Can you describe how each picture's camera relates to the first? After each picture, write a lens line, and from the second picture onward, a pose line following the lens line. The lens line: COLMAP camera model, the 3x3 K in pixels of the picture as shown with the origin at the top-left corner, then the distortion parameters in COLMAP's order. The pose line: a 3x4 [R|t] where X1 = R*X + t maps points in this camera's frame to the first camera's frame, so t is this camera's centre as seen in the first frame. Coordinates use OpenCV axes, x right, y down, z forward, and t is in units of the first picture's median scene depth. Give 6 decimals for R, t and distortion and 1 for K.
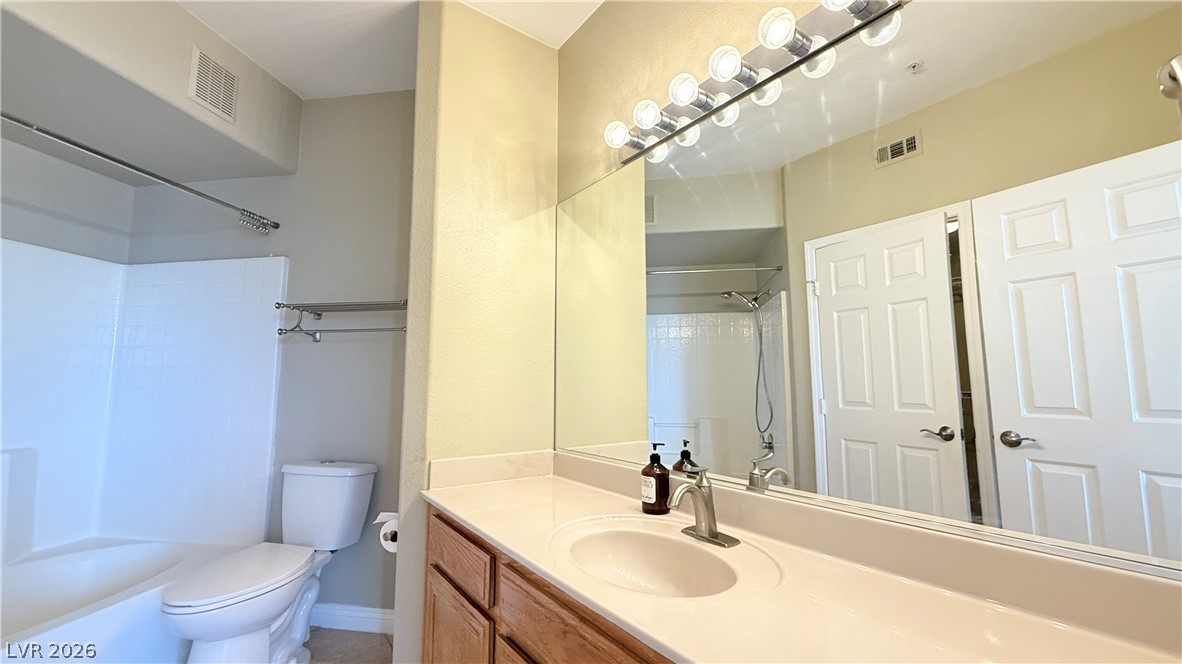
lens RADIAL K [[473.2, 0, 591.8], [0, 473.2, 333.7], [0, 0, 1]] dist [-0.000420, -0.000021]
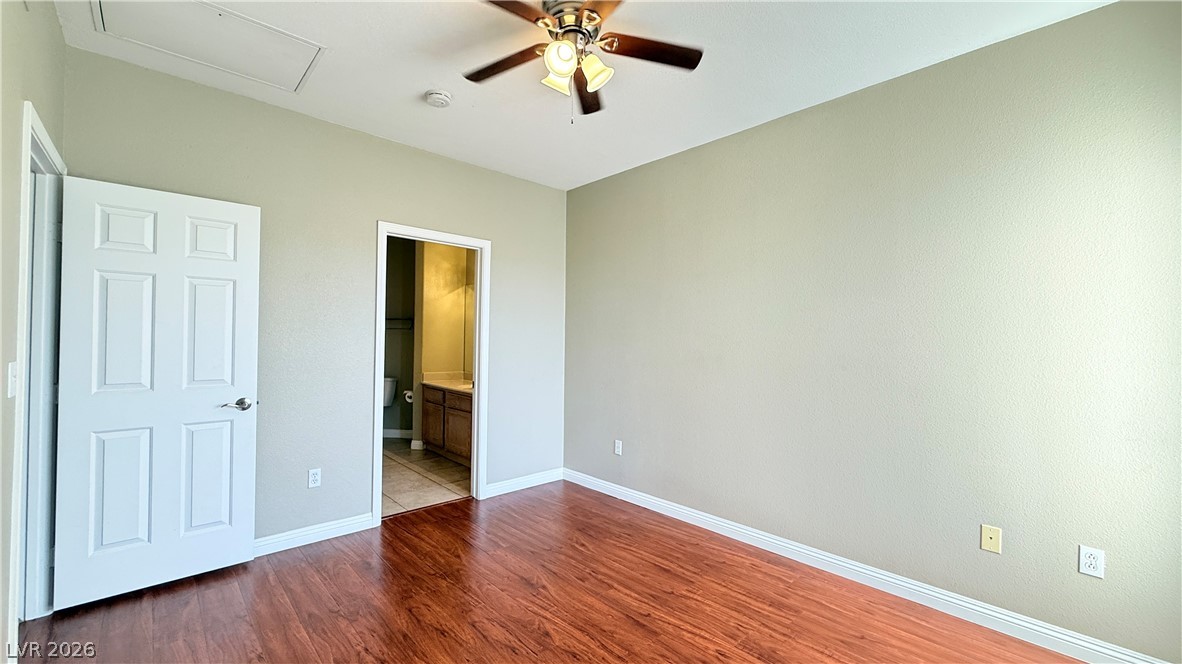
lens RADIAL K [[473.2, 0, 590.8], [0, 473.2, 334.5], [0, 0, 1]] dist [-0.000420, -0.000021]
pose [[0.993244, 0.011259, 0.115496, 0.366157], [-0.022515, 0.995066, 0.096628, -0.290014], [-0.113838, -0.098575, 0.988597, -2.007227]]
